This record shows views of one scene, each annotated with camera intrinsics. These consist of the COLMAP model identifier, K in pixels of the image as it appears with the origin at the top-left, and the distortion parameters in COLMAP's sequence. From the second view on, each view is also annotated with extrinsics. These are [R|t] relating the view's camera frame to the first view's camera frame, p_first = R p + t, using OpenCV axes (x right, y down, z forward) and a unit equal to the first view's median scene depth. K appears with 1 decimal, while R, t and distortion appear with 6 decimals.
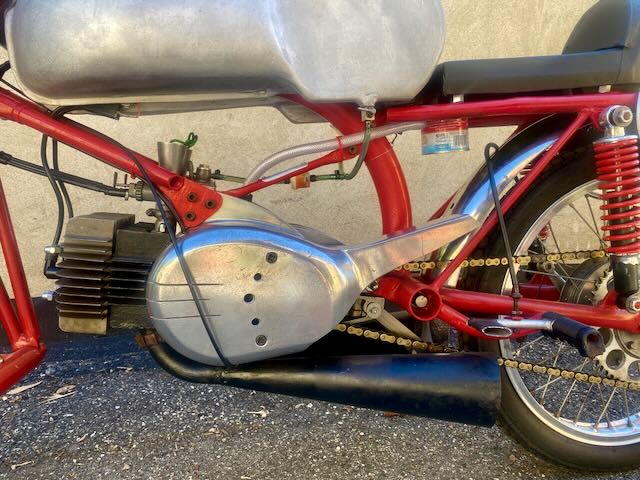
lens RADIAL K [[484.9, 0, 319.7], [0, 484.9, 232.2], [0, 0, 1]] dist [0.008678, -0.004788]
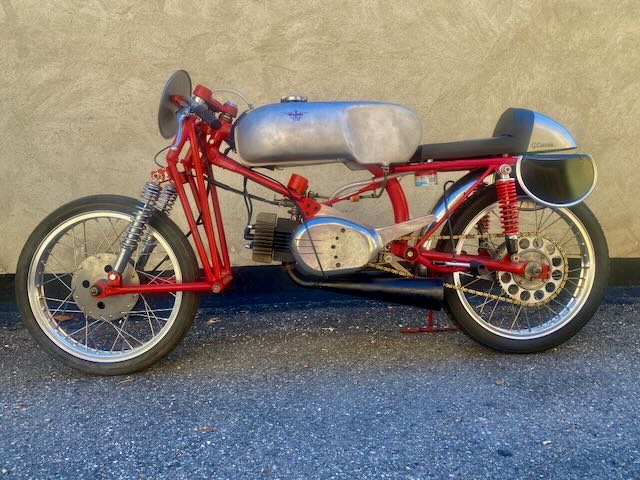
lens RADIAL K [[483.0, 0, 320.2], [0, 483.0, 227.0], [0, 0, 1]] dist [0.006640, 0.000946]
pose [[0.995151, 0.013290, -0.097452, 0.016625], [-0.018192, 0.998604, -0.049585, 0.133899], [0.096657, 0.051117, 0.994004, -1.174909]]
